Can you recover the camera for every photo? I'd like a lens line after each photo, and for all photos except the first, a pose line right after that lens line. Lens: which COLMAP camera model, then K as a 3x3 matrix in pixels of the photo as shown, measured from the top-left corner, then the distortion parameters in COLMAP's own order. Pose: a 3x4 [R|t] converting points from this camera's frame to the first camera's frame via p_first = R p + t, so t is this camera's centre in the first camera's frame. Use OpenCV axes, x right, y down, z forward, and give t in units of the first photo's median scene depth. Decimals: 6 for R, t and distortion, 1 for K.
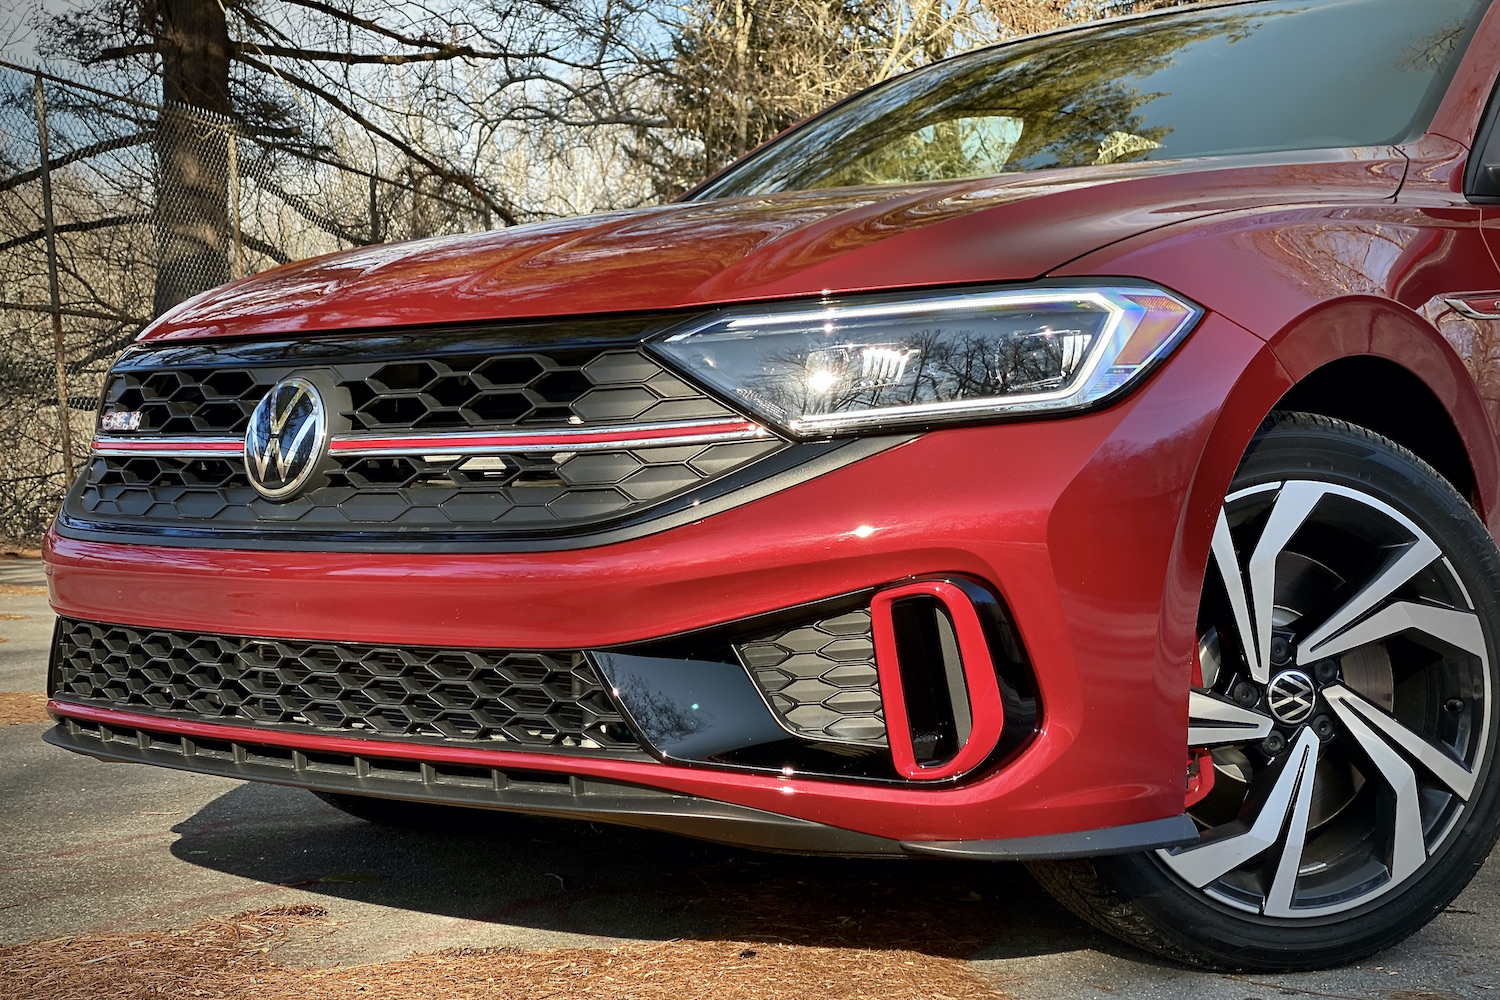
lens RADIAL K [[2260.5, 0, 706.3], [0, 2260.5, 500.3], [0, 0, 1]] dist [0.081890, -0.250281]
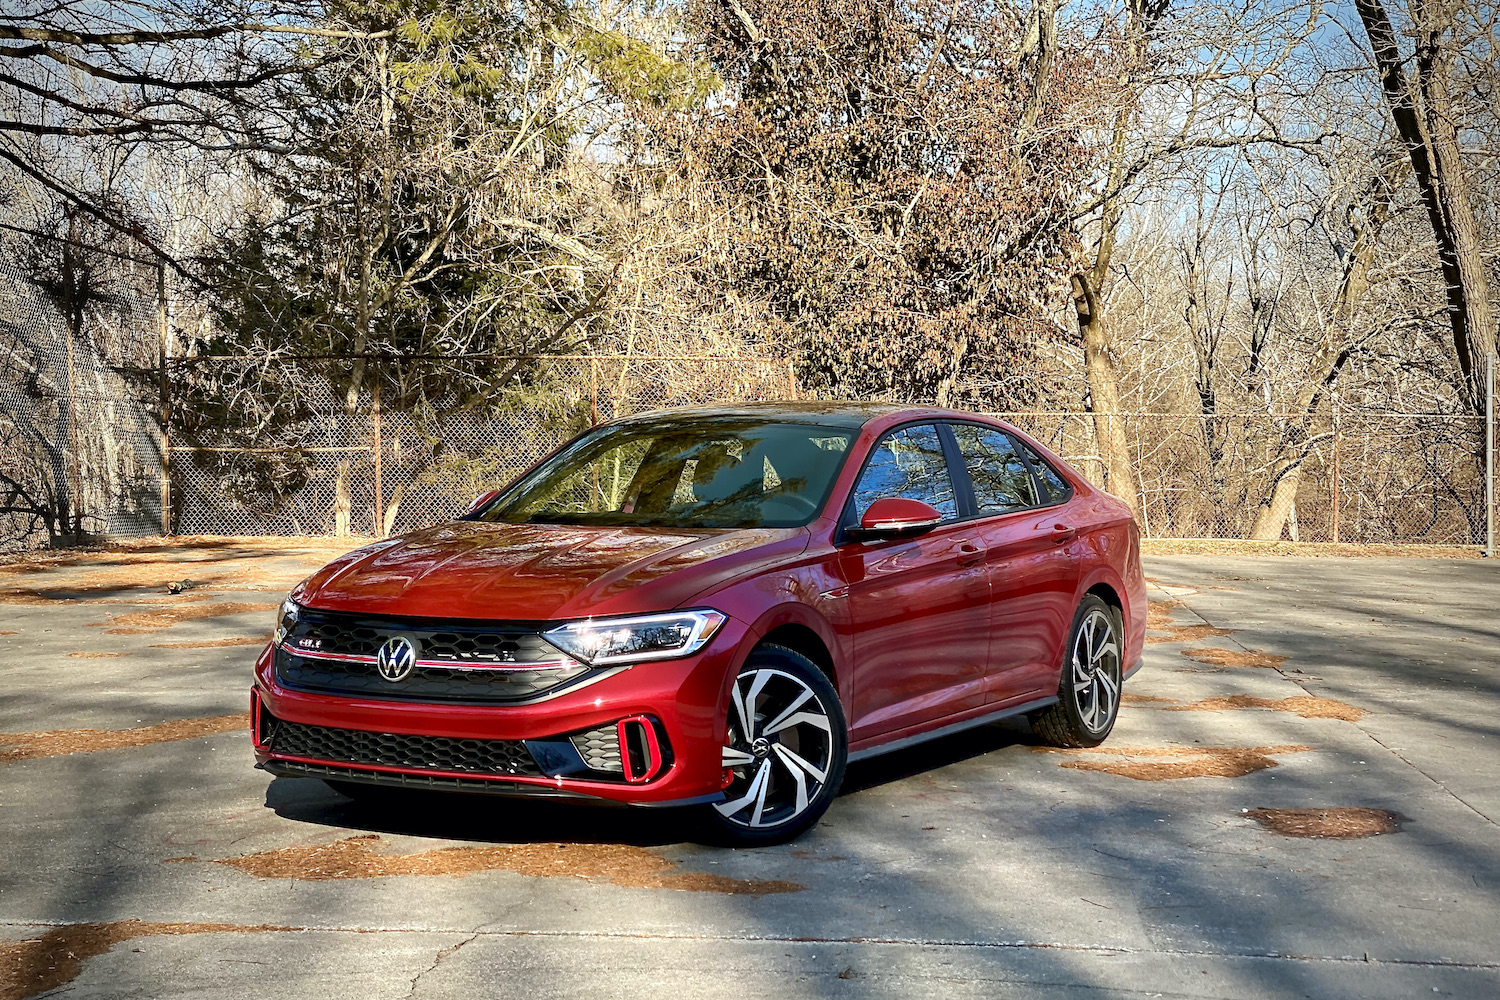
lens RADIAL K [[2260.5, 0, 706.3], [0, 2260.5, 500.3], [0, 0, 1]] dist [0.081890, -0.250281]
pose [[0.984122, 0.003828, 0.177451, -0.297864], [-0.005998, 0.999914, 0.011696, -0.247305], [-0.177390, -0.012575, 0.984060, -1.700148]]
